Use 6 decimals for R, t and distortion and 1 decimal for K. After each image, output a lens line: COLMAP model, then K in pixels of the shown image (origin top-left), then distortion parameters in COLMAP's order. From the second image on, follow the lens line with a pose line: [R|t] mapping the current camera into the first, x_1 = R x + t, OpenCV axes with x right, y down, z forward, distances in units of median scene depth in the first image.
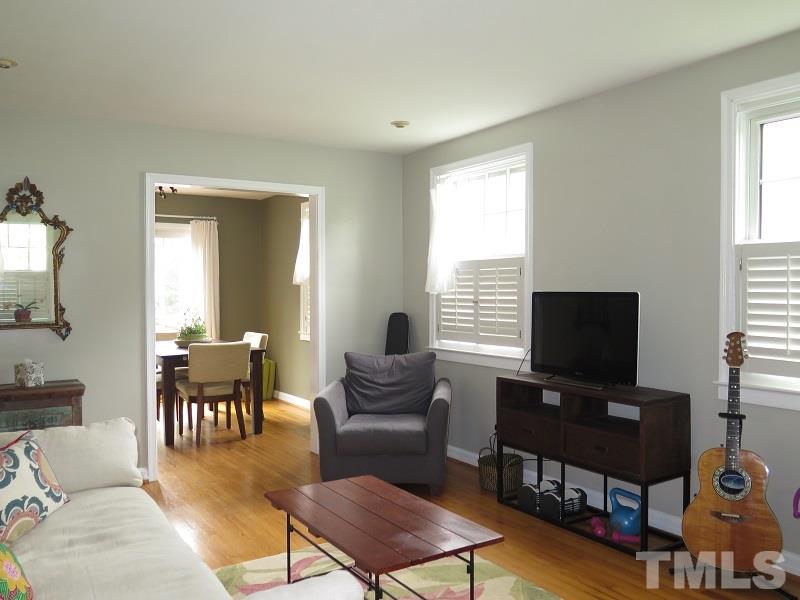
lens RADIAL K [[687.3, 0, 400.0], [0, 687.3, 300.0], [0, 0, 1]] dist [0.004160, 0.004805]
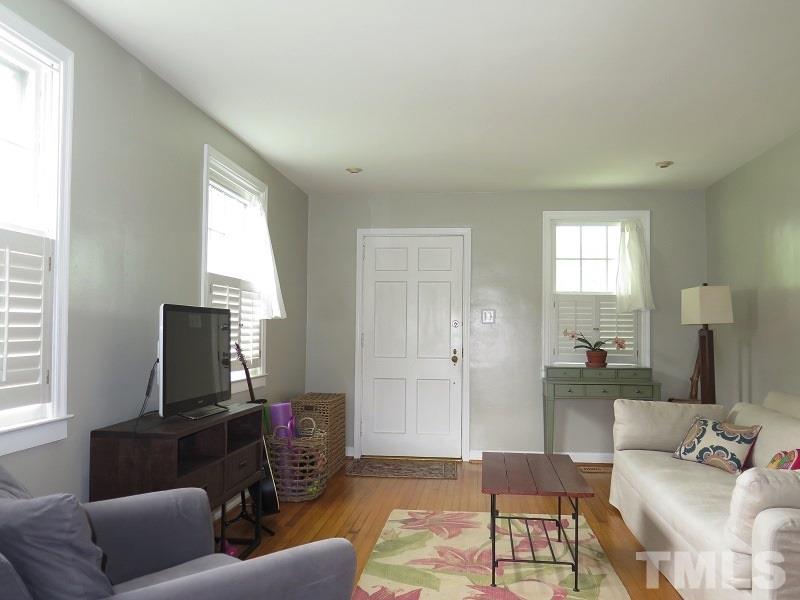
lens RADIAL K [[687.3, 0, 400.0], [0, 687.3, 300.0], [0, 0, 1]] dist [0.004160, 0.004805]
pose [[-0.775796, 0.023203, 0.630557, -0.395071], [0.006552, 0.999566, -0.028720, 0.005677], [-0.630950, -0.018150, -0.775611, 1.243010]]
